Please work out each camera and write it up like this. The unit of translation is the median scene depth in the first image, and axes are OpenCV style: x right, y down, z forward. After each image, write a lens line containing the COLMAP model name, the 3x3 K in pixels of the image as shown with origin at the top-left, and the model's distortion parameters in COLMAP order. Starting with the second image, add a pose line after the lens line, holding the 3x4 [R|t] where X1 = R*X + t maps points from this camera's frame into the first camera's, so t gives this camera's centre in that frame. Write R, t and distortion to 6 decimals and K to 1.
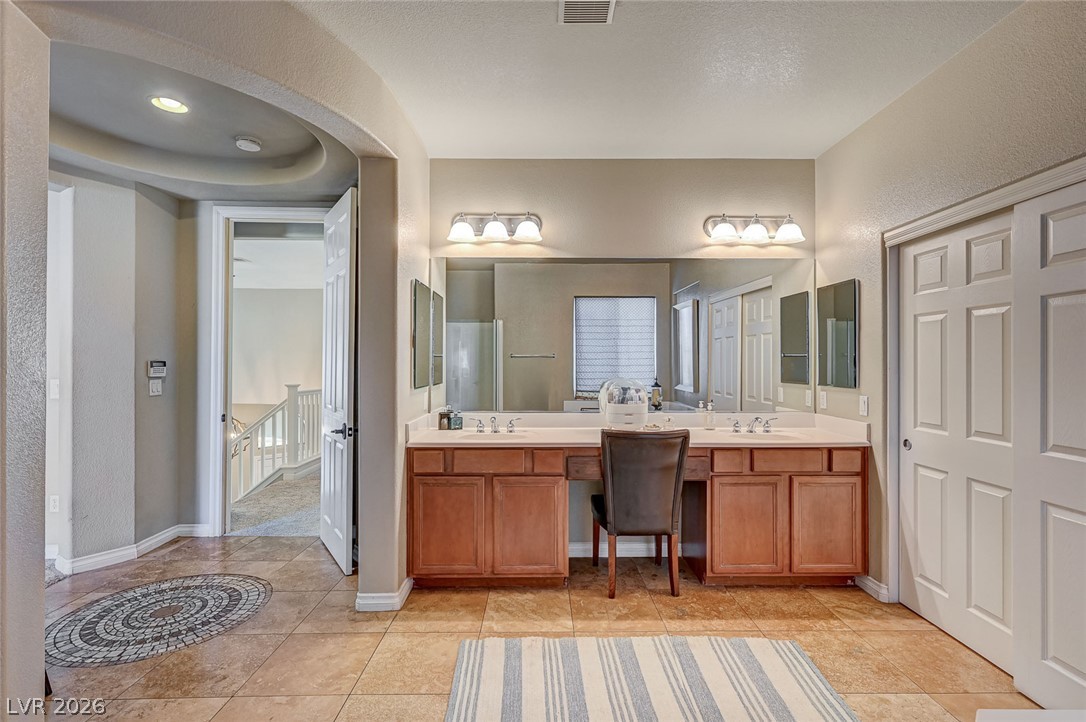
lens RADIAL K [[490.1, 0, 543.0], [0, 490.1, 361.0], [0, 0, 1]] dist [-0.000027, -0.000019]
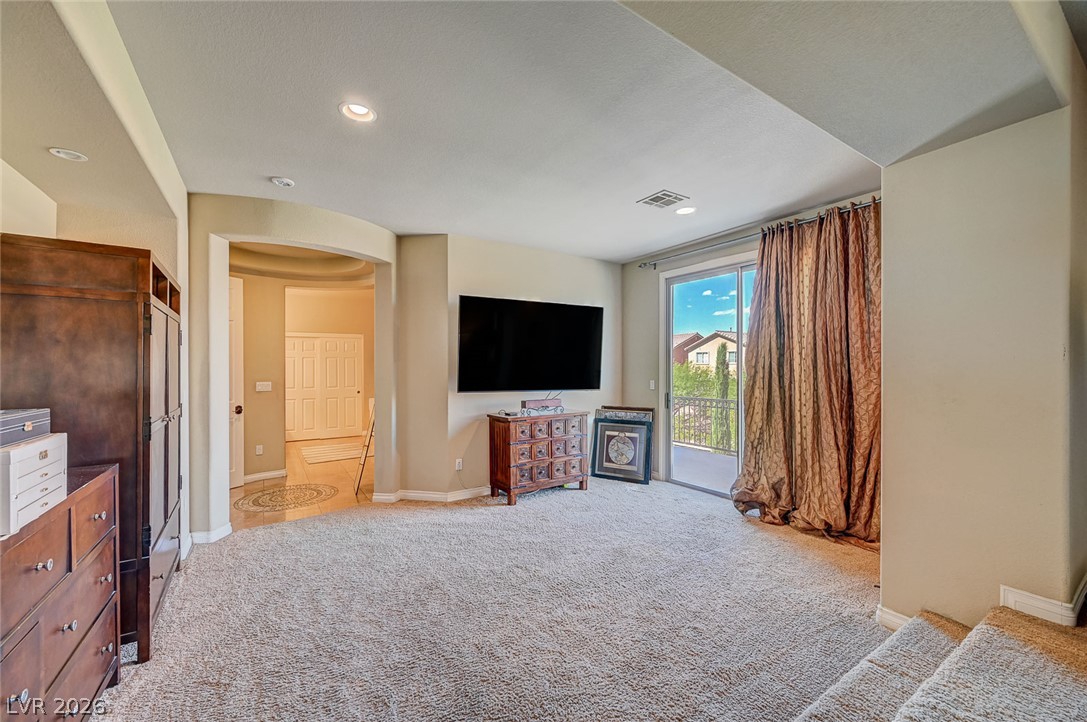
lens RADIAL K [[430.6, 0, 543.3], [0, 430.6, 366.7], [0, 0, 1]] dist [0.000015, 0.000375]
pose [[-0.535298, 0.004747, 0.844650, -2.758116], [0.001087, 0.999987, -0.004931, -0.008565], [-0.844663, -0.001721, -0.535296, 1.045272]]
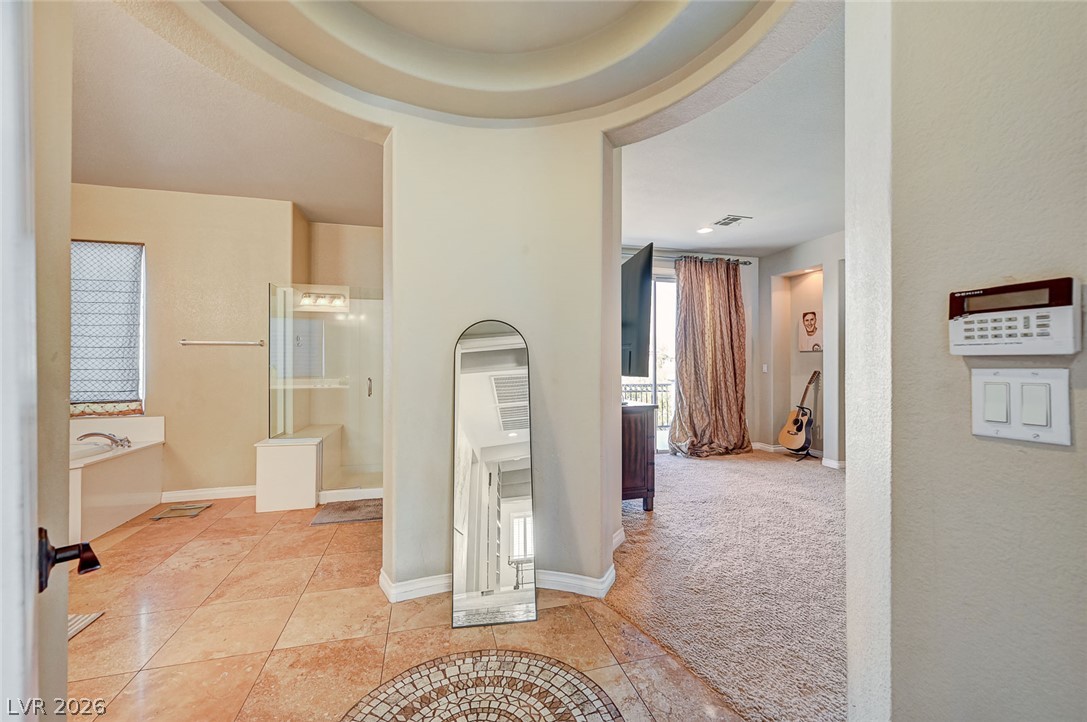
lens RADIAL K [[432.9, 0, 544.8], [0, 432.9, 362.3], [0, 0, 1]] dist [0.001275, 0.000363]
pose [[-0.967604, 0.001947, -0.252467, -0.706068], [0.003899, 0.999966, -0.007232, 0.046531], [0.252444, -0.007982, -0.967578, 1.504168]]
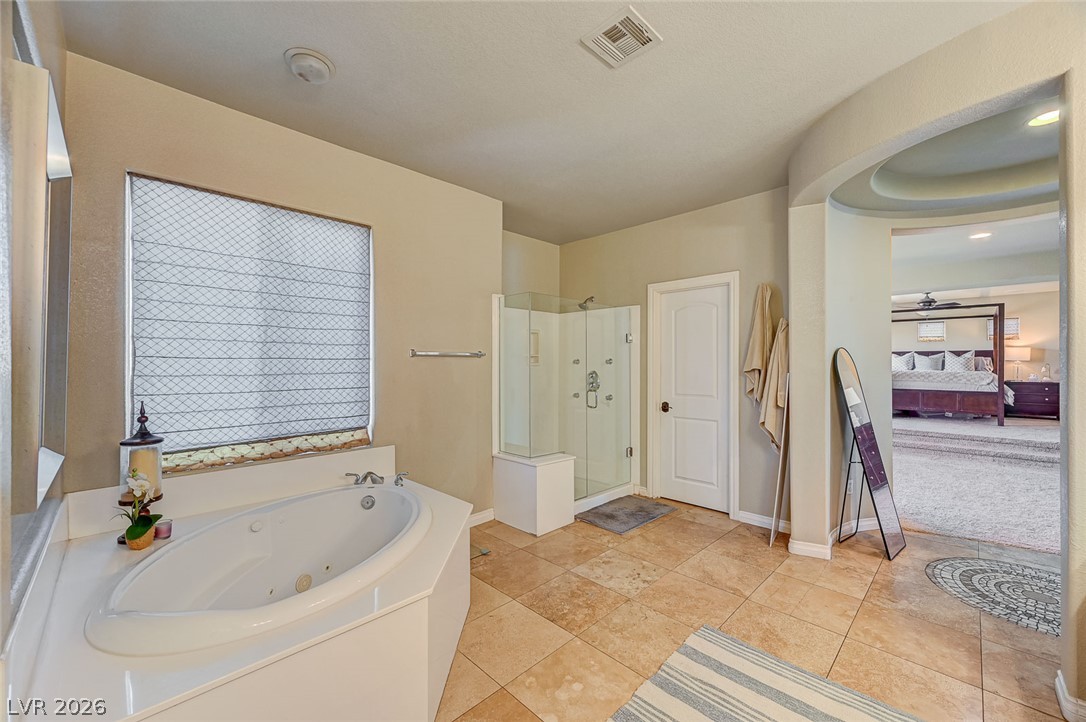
lens RADIAL K [[430.2, 0, 542.8], [0, 430.2, 366.7], [0, 0, 1]] dist [0.000015, 0.000375]
pose [[-0.716333, 0.006416, -0.697729, 0.646250], [0.005493, 0.999979, 0.003556, 0.000808], [0.697737, -0.001285, -0.716353, 0.903398]]
